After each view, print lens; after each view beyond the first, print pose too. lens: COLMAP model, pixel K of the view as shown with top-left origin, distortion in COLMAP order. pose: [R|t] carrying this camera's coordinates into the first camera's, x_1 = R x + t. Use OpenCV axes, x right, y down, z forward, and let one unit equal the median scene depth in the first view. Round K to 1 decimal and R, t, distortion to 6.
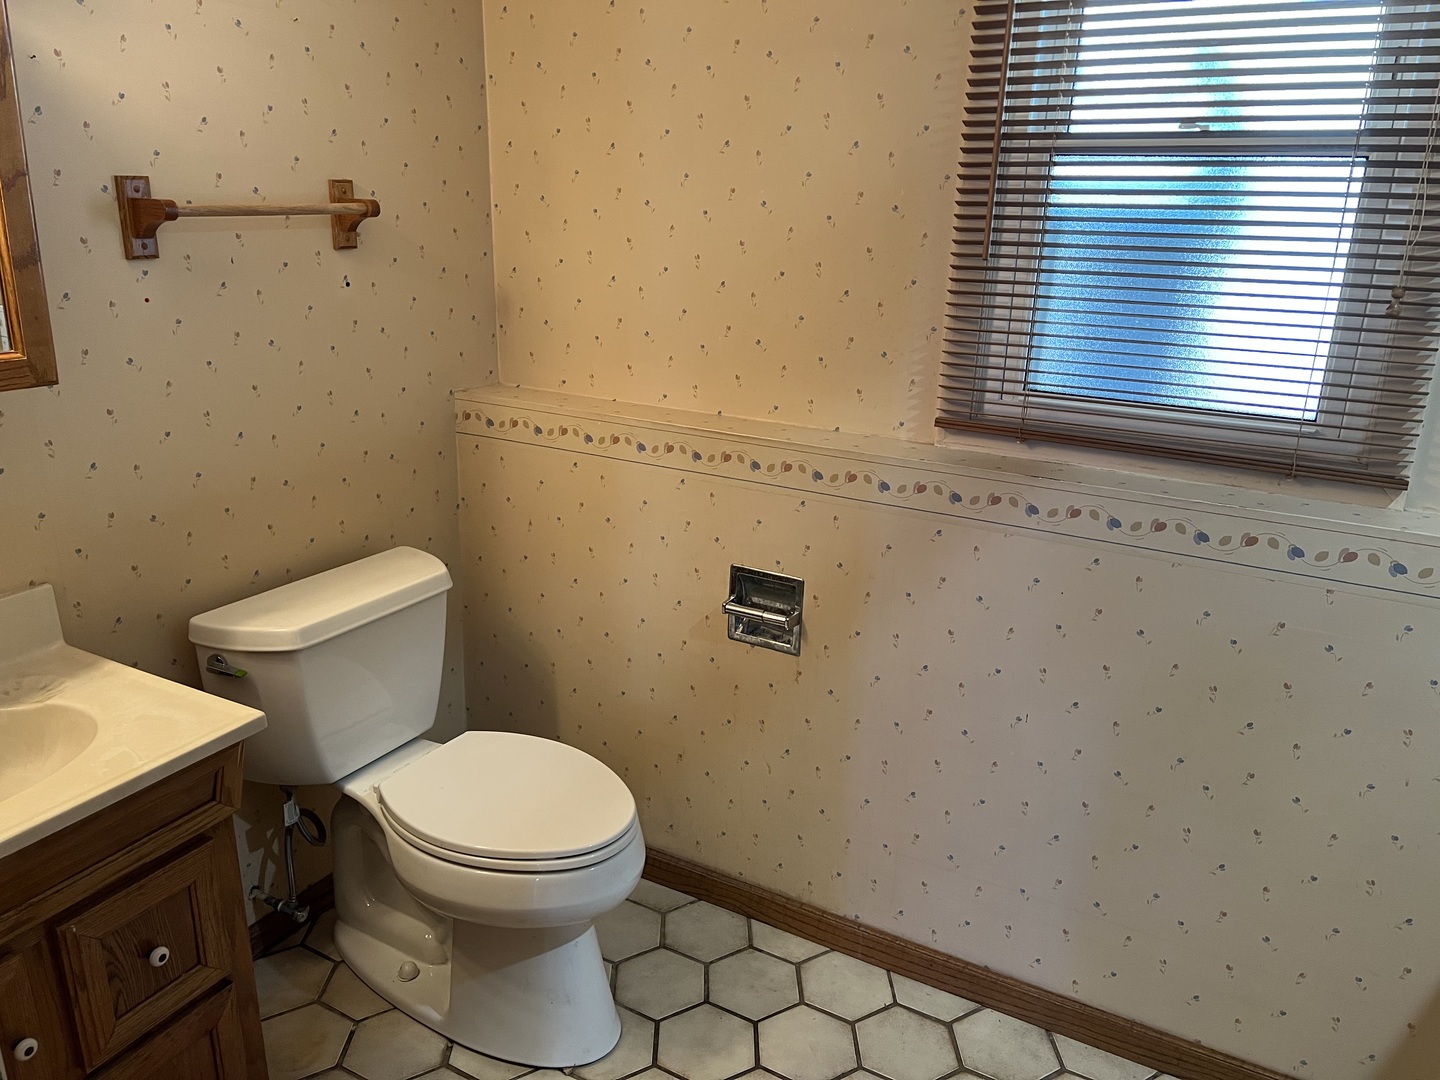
lens RADIAL K [[1087.9, 0, 720.0], [0, 1087.9, 540.0], [0, 0, 1]] dist [0.060257, -0.077078]
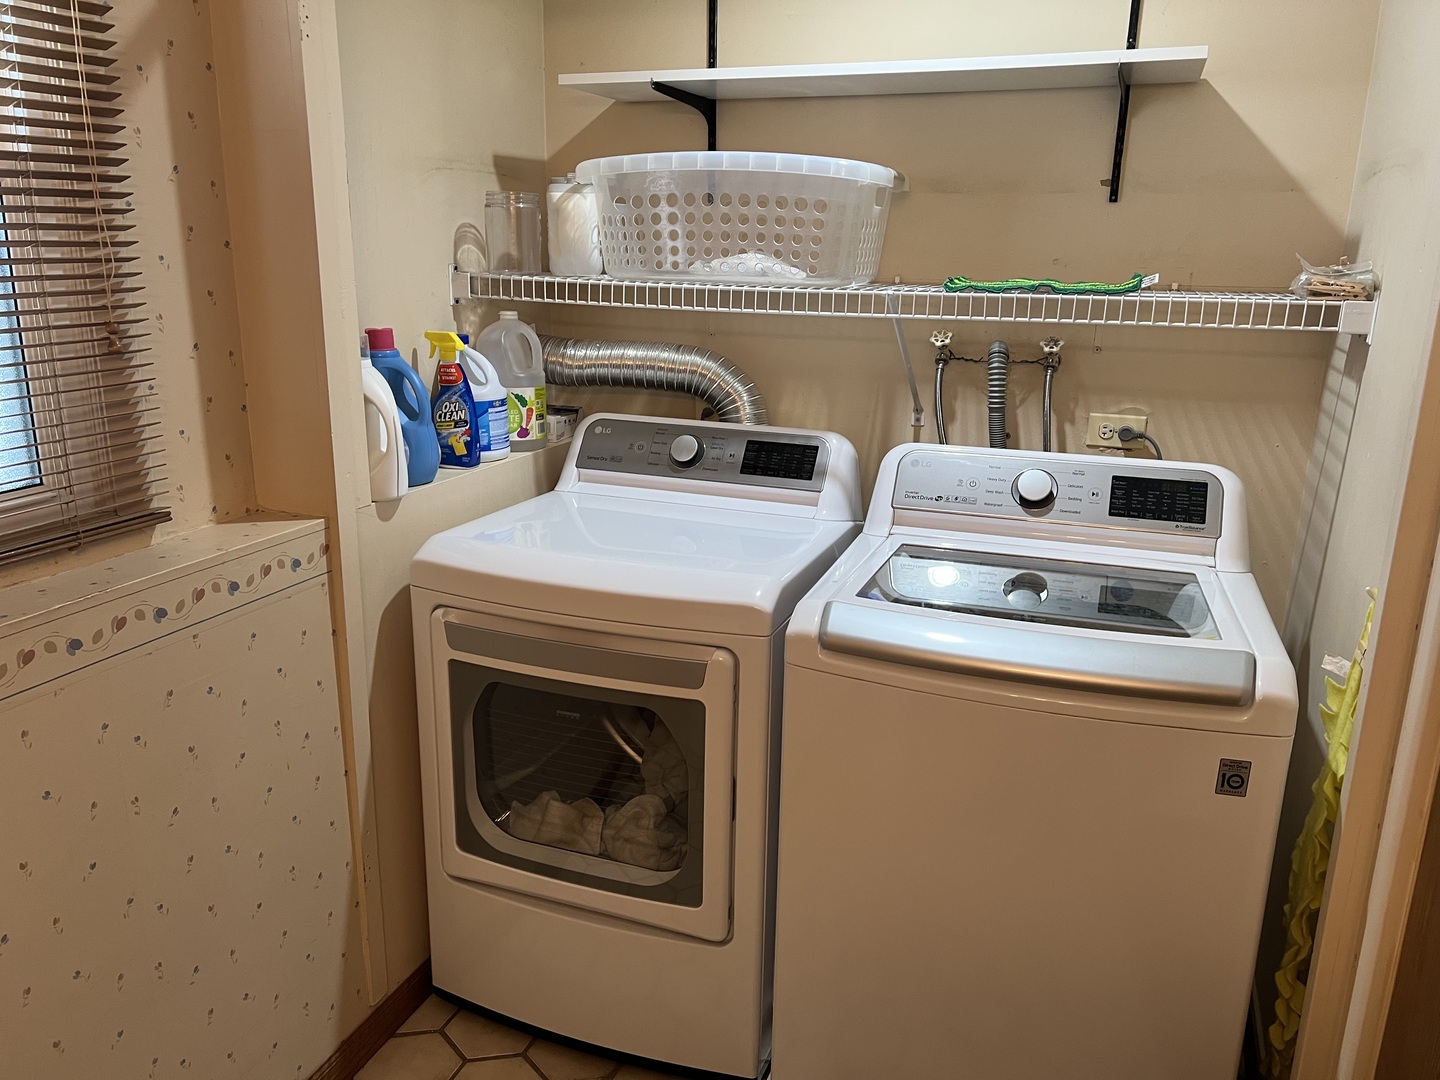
lens RADIAL K [[1087.9, 0, 720.0], [0, 1087.9, 540.0], [0, 0, 1]] dist [0.060257, -0.077078]
pose [[-0.162764, -0.285728, 0.944387, -0.400489], [0.285303, 0.902633, 0.322266, -0.206310], [-0.944516, 0.321890, -0.065397, 0.596609]]
